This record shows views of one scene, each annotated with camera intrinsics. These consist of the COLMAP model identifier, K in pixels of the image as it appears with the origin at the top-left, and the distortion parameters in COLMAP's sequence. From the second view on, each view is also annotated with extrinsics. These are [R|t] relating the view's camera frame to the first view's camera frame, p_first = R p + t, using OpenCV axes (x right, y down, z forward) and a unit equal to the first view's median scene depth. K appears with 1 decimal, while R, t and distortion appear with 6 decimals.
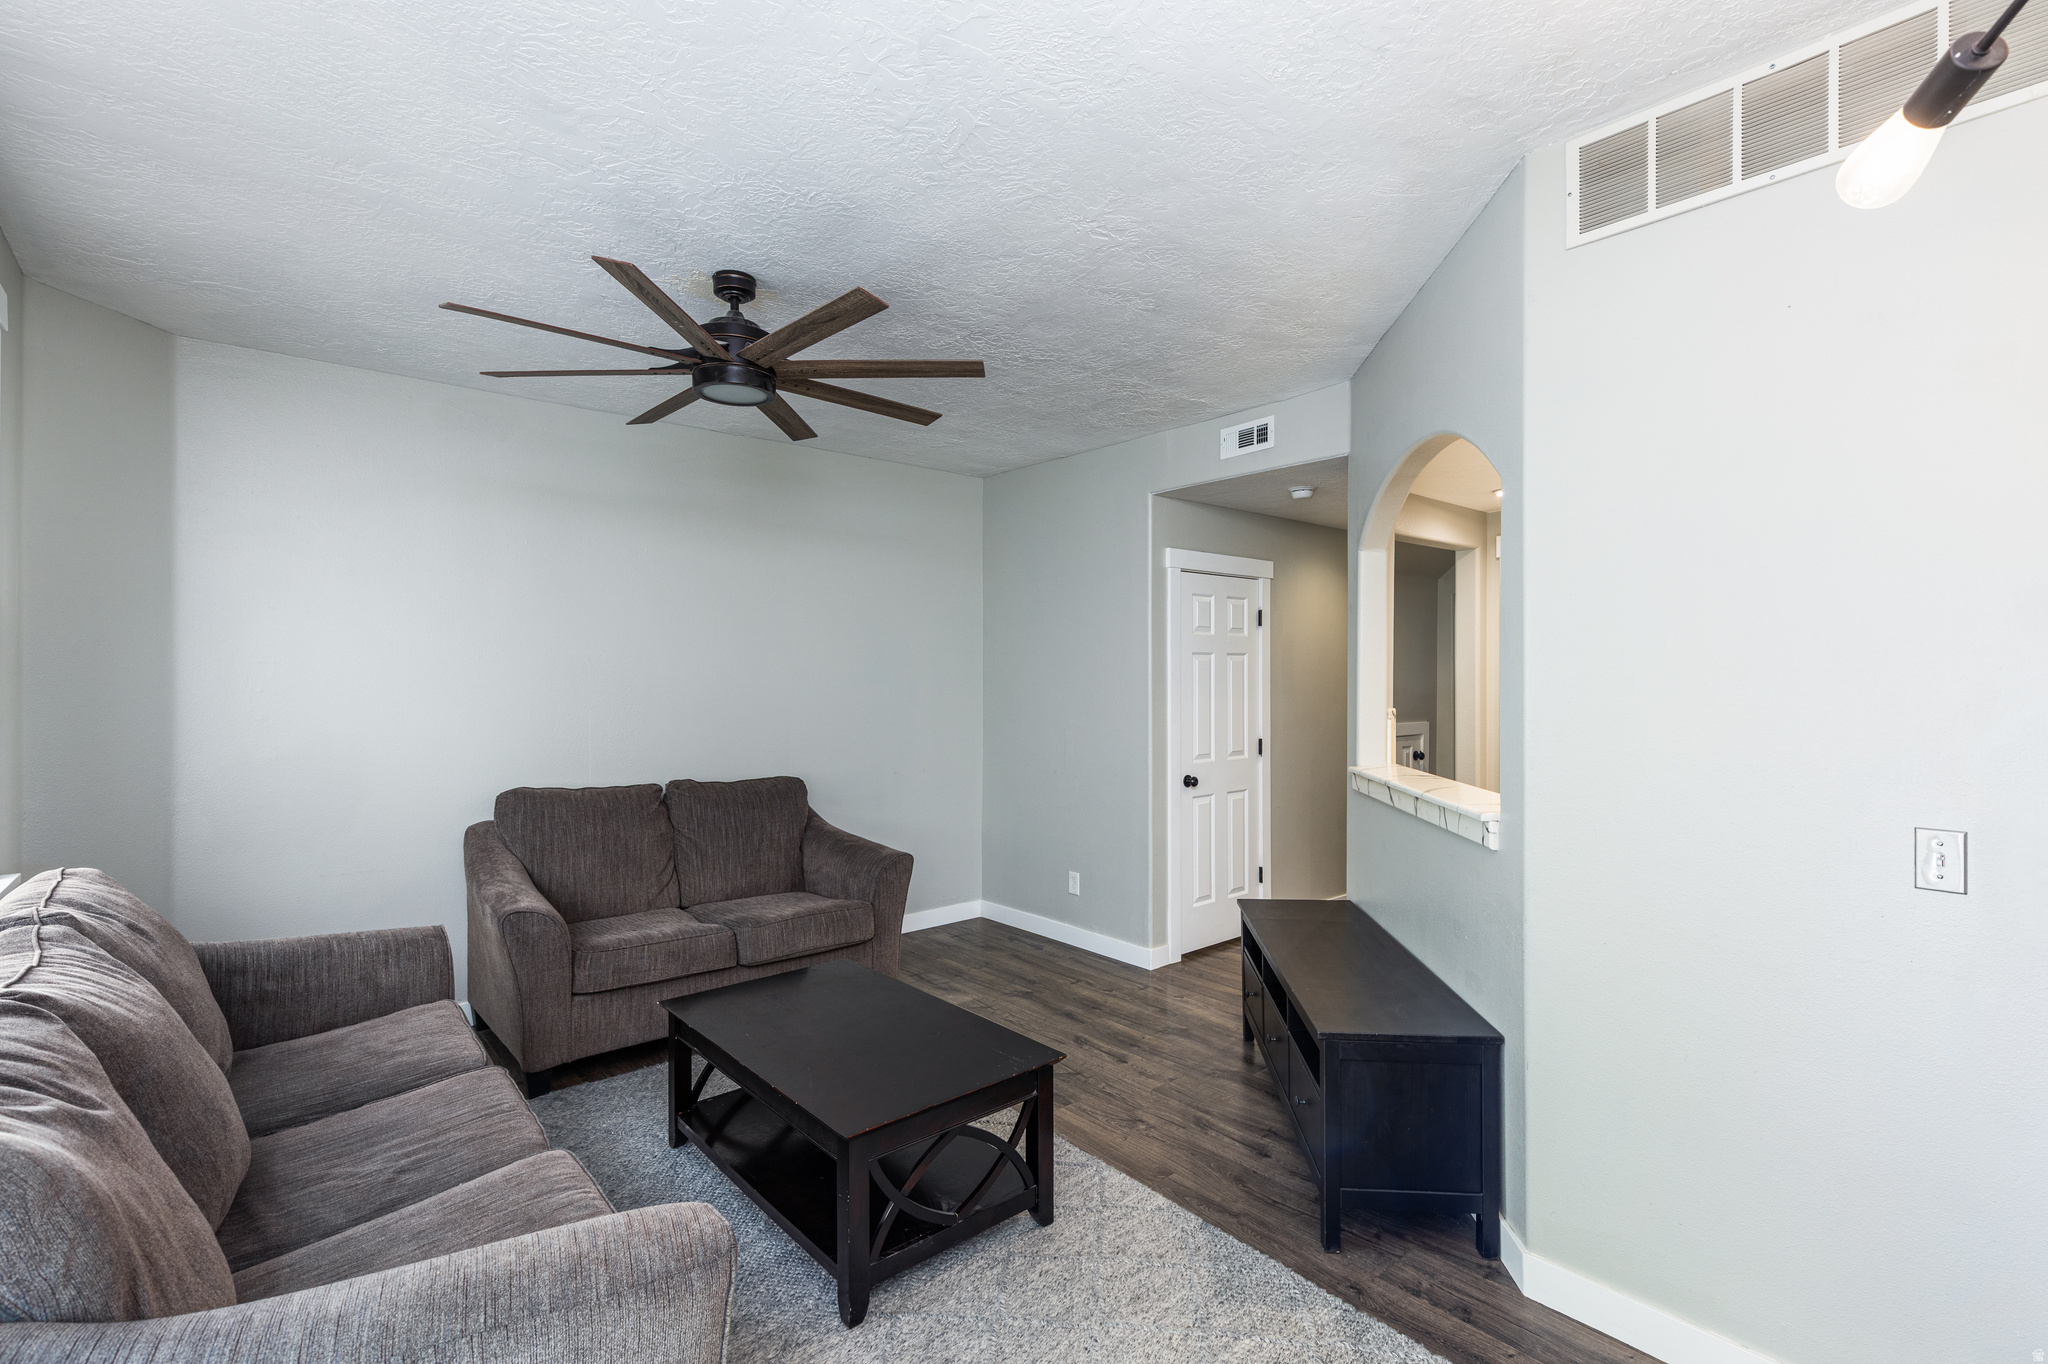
lens RADIAL K [[951.1, 0, 1027.7], [0, 951.1, 679.2], [0, 0, 1]] dist [0.001587, 0.000022]
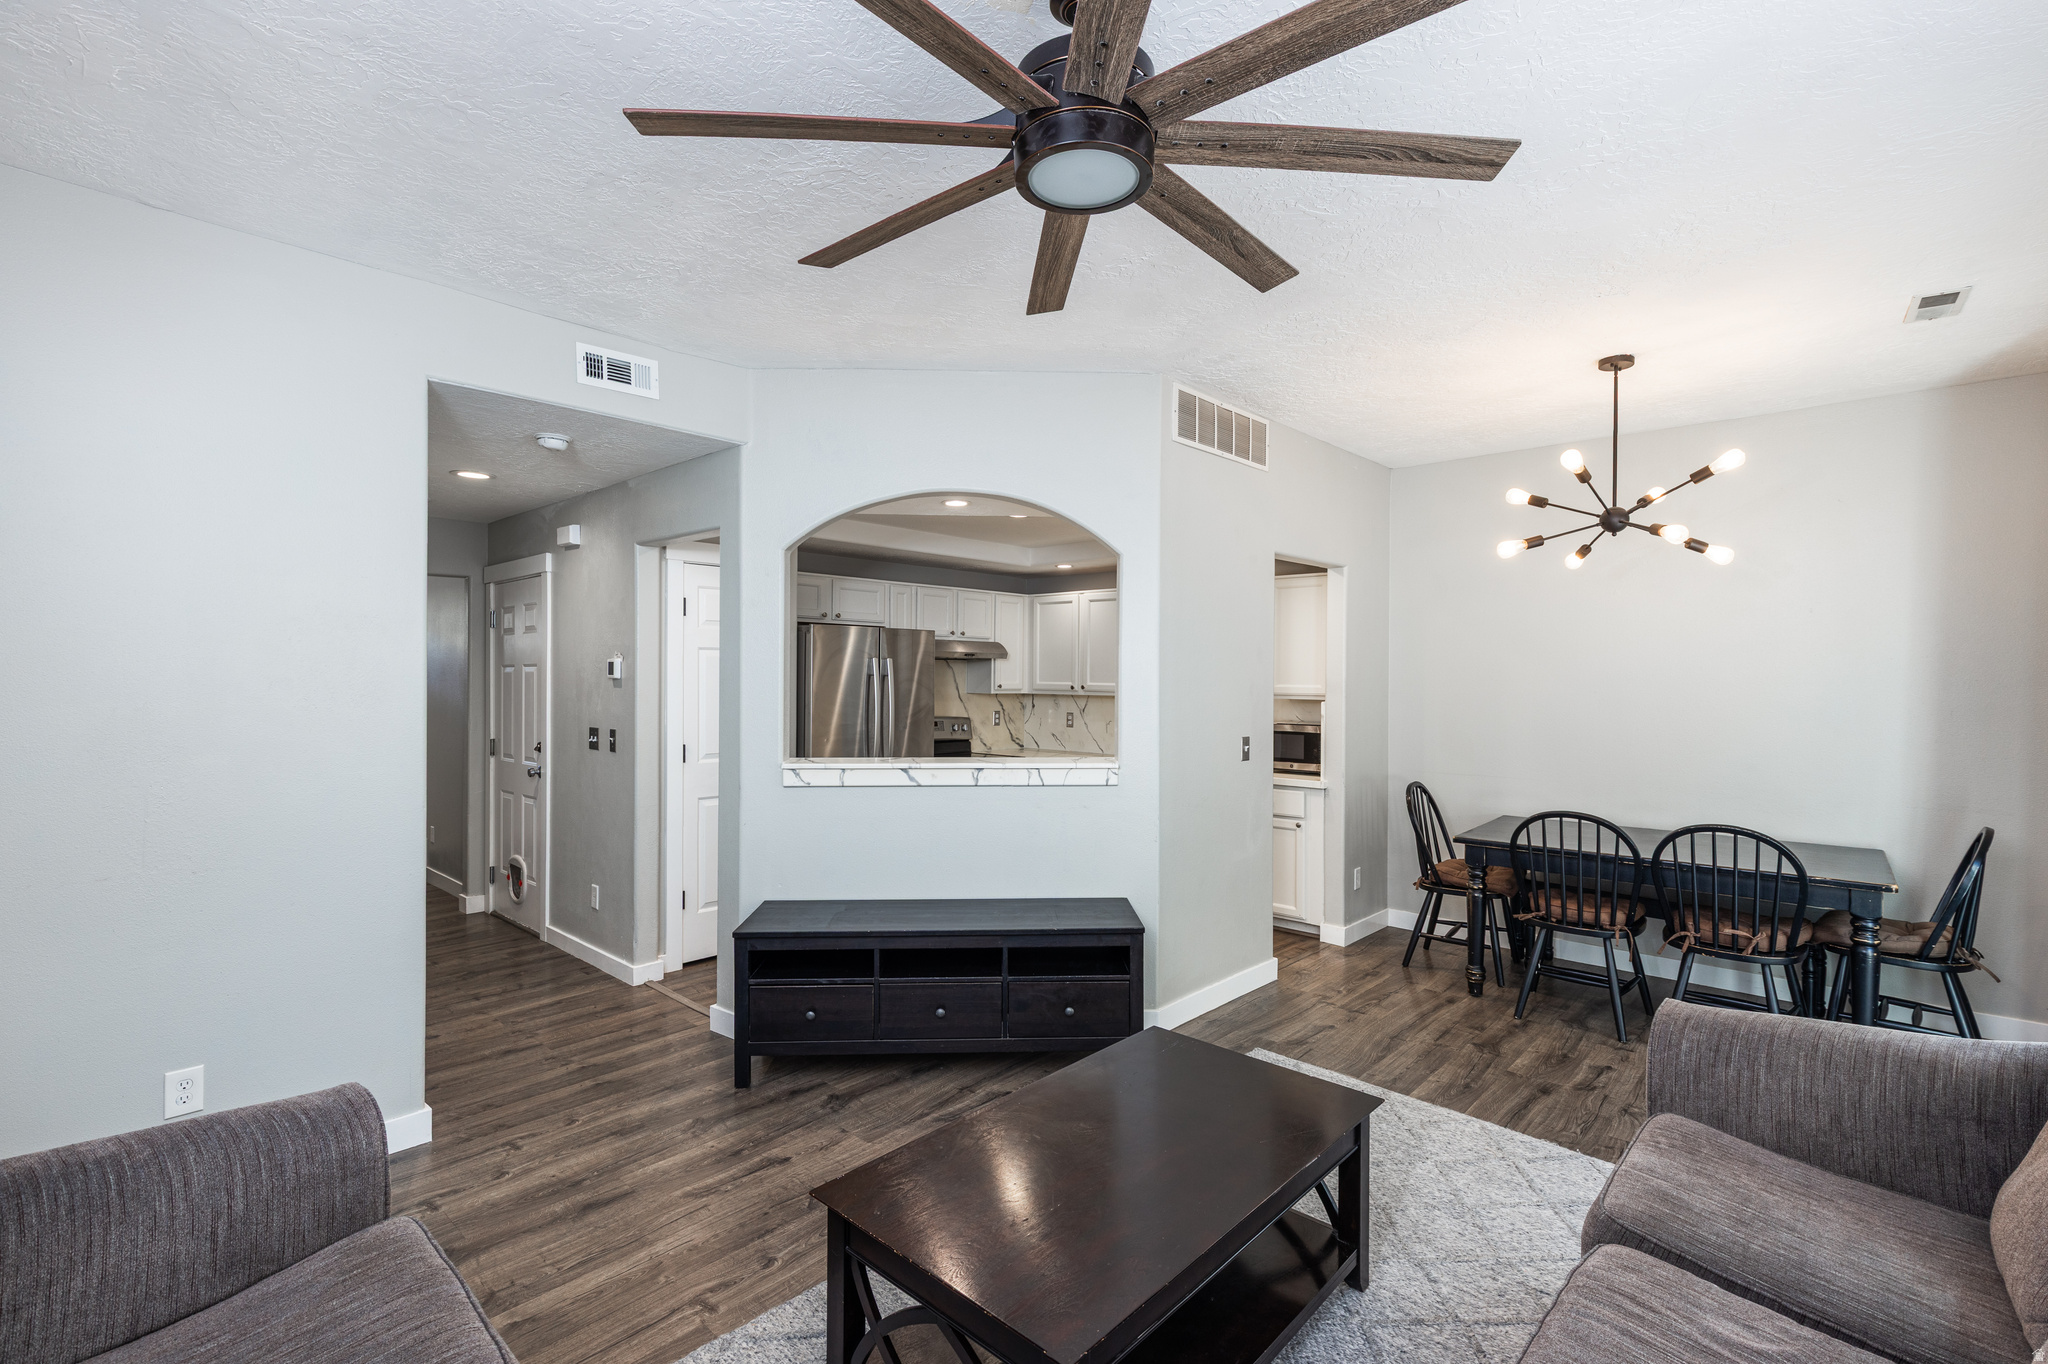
lens RADIAL K [[914.4, 0, 1024.0], [0, 914.4, 682.0], [0, 0, 1]] dist [0.000463, 0.000101]
pose [[-0.123481, -0.006548, 0.992325, -0.632389], [-0.004612, 0.999971, 0.006024, -0.001288], [-0.992336, -0.003833, -0.123508, 0.841334]]
